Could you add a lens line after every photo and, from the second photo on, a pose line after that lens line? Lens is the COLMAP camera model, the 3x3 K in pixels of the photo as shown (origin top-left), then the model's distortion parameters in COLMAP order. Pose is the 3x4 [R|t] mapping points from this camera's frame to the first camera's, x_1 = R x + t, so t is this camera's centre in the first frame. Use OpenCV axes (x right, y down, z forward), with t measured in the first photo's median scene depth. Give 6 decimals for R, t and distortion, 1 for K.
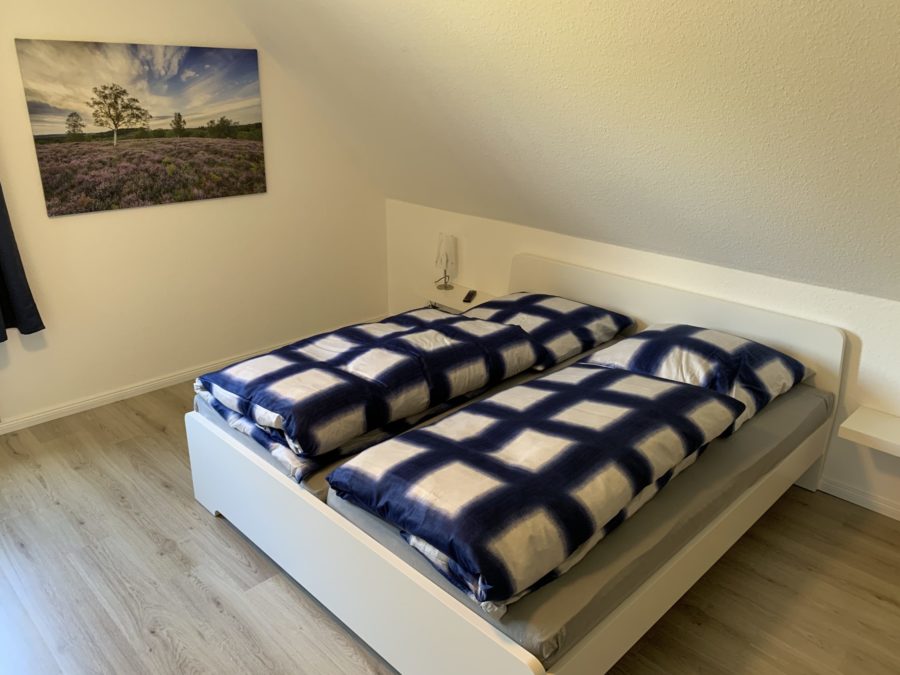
lens RADIAL K [[688.9, 0, 447.6], [0, 688.9, 336.0], [0, 0, 1]] dist [0.025628, -0.005107]
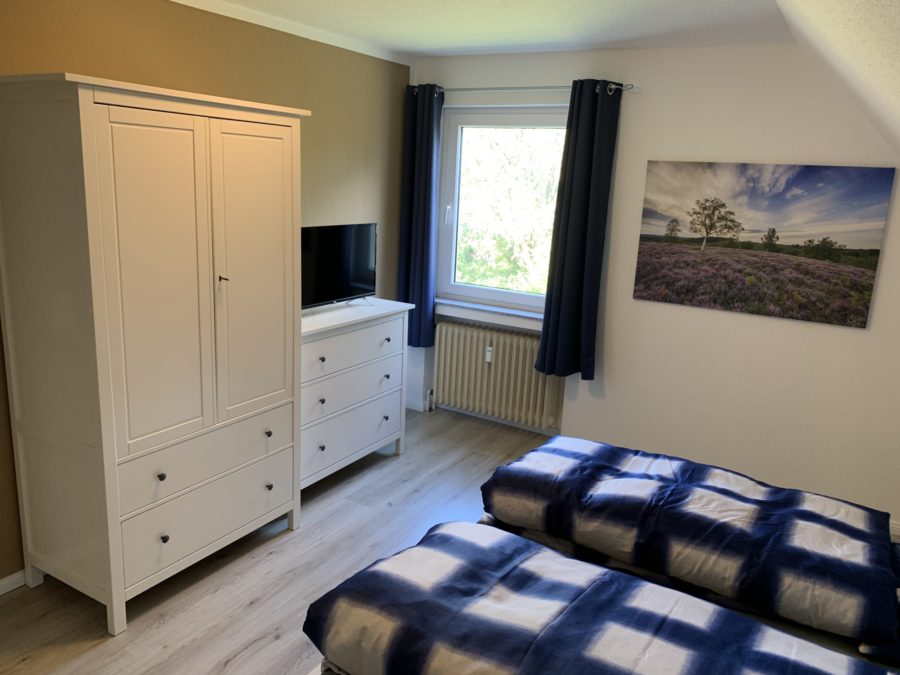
lens RADIAL K [[688.9, 0, 447.6], [0, 688.9, 336.0], [0, 0, 1]] dist [0.025628, -0.005107]
pose [[0.244950, 0.218923, -0.944496, 0.494848], [-0.387268, 0.915177, 0.111691, -0.116577], [0.888832, 0.338415, 0.308954, 0.346949]]
